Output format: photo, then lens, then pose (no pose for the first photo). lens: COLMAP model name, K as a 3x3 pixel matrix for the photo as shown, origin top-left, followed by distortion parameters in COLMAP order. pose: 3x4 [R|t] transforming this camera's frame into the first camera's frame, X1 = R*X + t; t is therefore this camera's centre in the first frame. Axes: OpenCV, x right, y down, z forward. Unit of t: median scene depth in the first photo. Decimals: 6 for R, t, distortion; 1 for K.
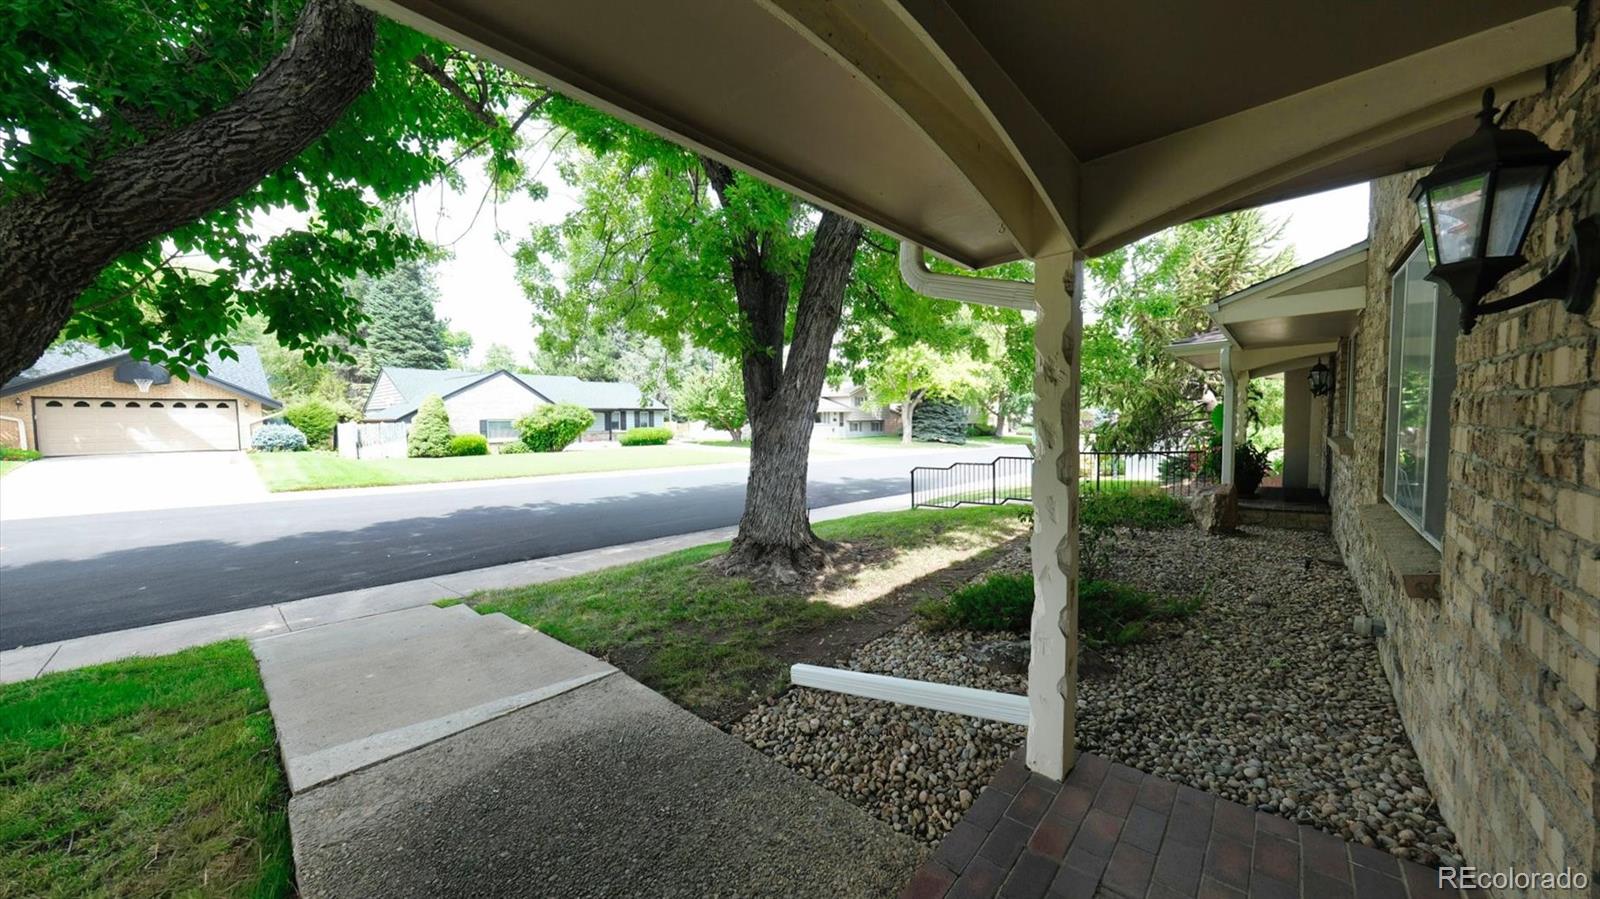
lens RADIAL K [[544.2, 0, 801.6], [0, 544.2, 449.8], [0, 0, 1]] dist [0.001184, 0.000326]
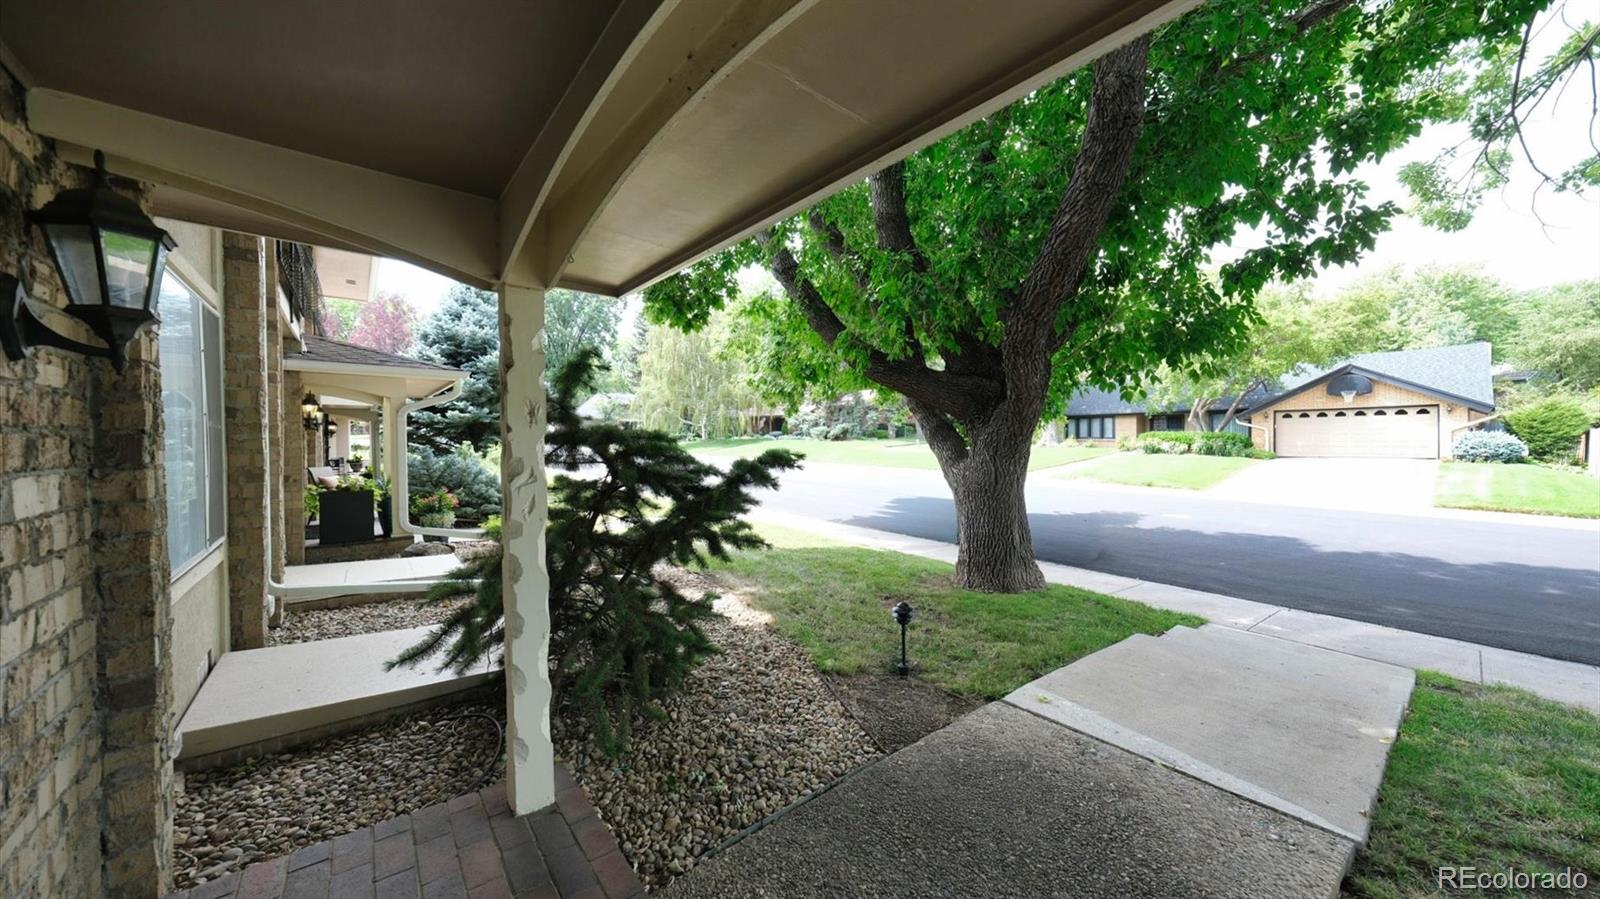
lens RADIAL K [[544.2, 0, 801.7], [0, 544.2, 446.7], [0, 0, 1]] dist [0.001184, 0.000326]
pose [[-0.153297, 0.024529, -0.987876, 0.222208], [-0.040281, 0.998706, 0.031049, -0.020068], [0.987359, 0.044552, -0.152111, 0.284146]]
